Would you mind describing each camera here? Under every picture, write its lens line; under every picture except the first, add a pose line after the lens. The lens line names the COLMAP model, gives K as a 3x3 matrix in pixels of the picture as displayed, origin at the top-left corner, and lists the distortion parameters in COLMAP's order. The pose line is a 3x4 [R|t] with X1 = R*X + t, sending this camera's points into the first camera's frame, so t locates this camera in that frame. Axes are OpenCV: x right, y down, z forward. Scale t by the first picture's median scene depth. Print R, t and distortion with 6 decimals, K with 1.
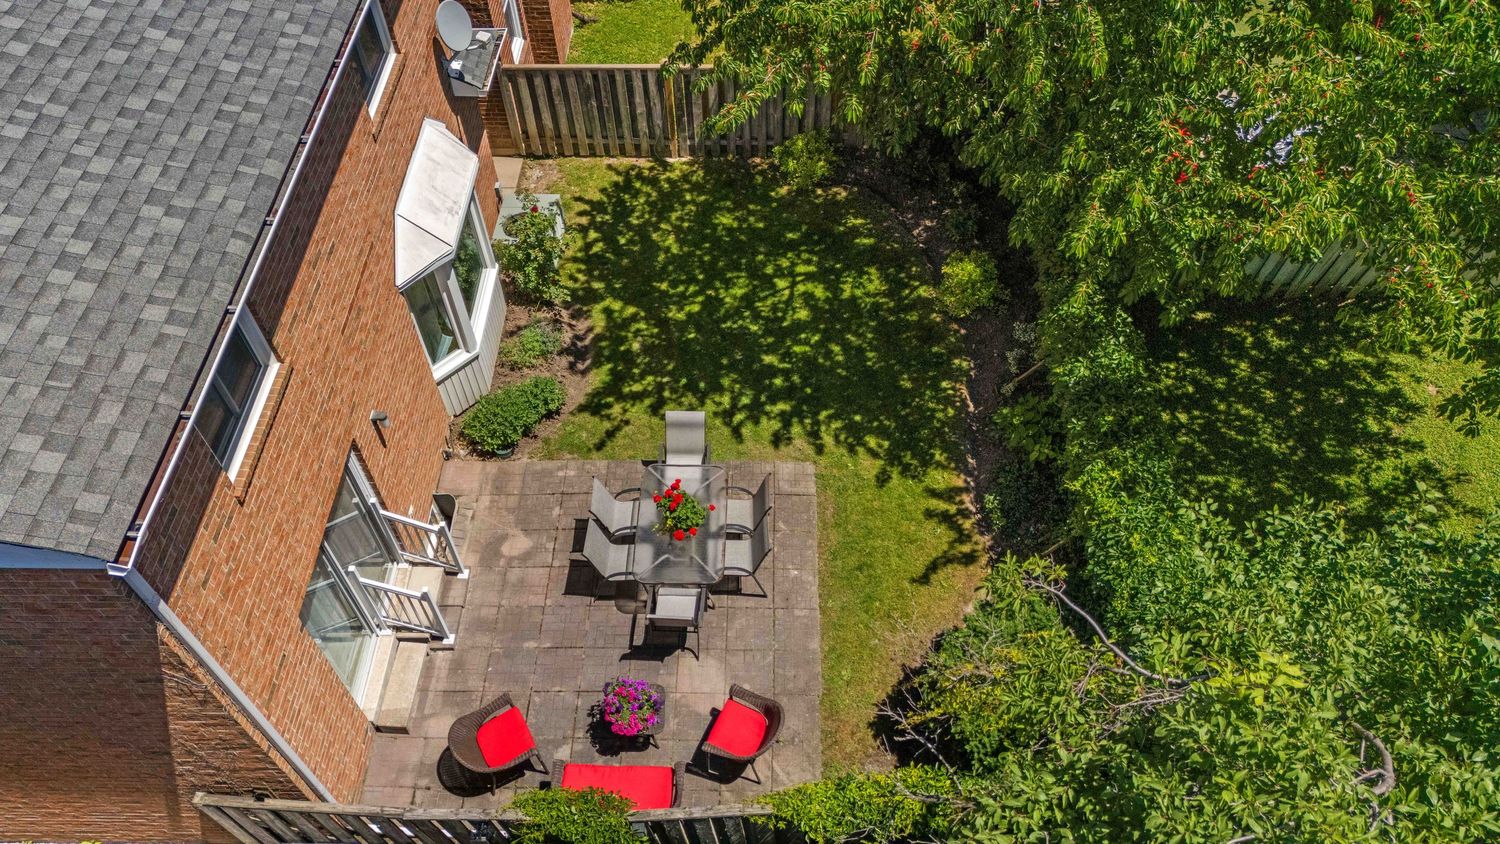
lens RADIAL K [[1102.6, 0, 757.4], [0, 1102.6, 424.3], [0, 0, 1]] dist [0.065394, -0.064815]
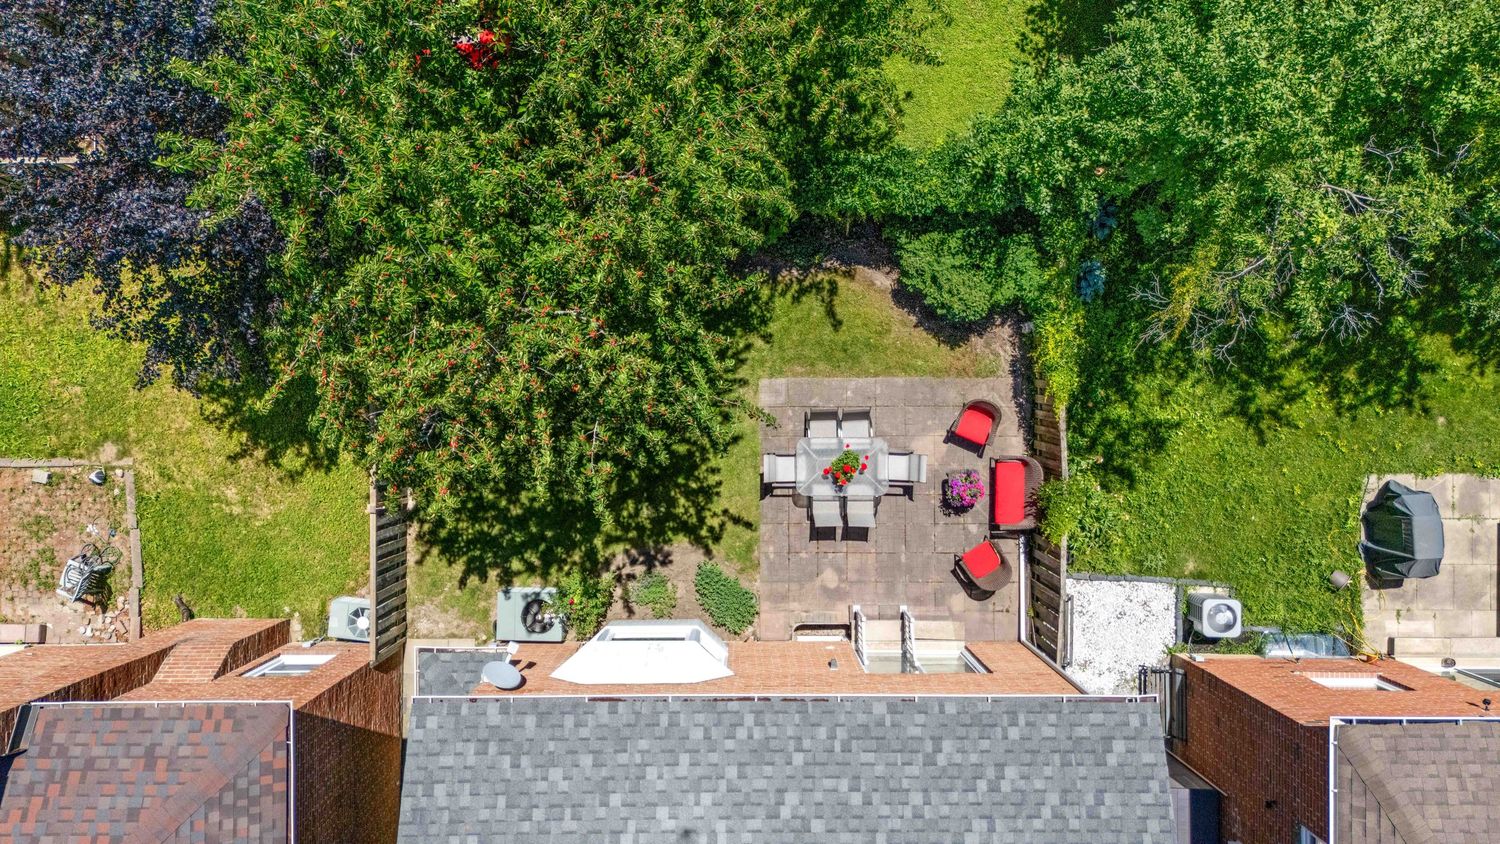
lens RADIAL K [[1102.6, 0, 747.4], [0, 1102.6, 415.8], [0, 0, 1]] dist [0.065394, -0.064815]
pose [[-0.019294, -0.999693, 0.015527, -0.018034], [0.778522, -0.005278, 0.627595, -0.906882], [-0.627320, 0.024197, 0.778385, -0.099032]]
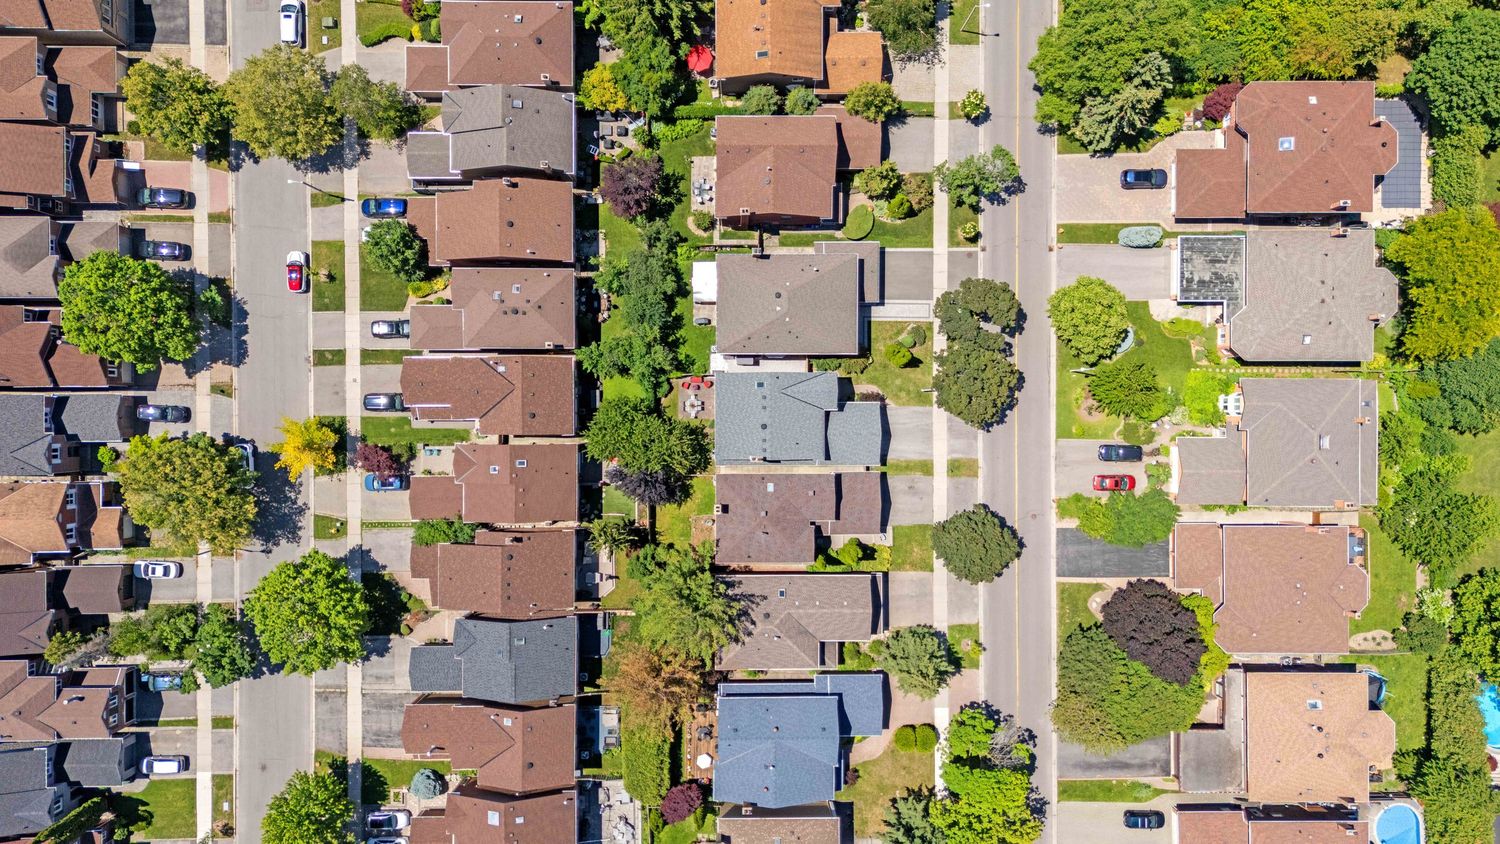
lens RADIAL K [[1102.6, 0, 752.2], [0, 1102.6, 424.8], [0, 0, 1]] dist [0.065394, -0.064815]
pose [[-0.999772, 0.021344, -0.000061, -0.568476], [-0.016712, -0.781019, 0.624284, -5.879105], [0.013277, 0.624143, 0.781198, -6.253529]]
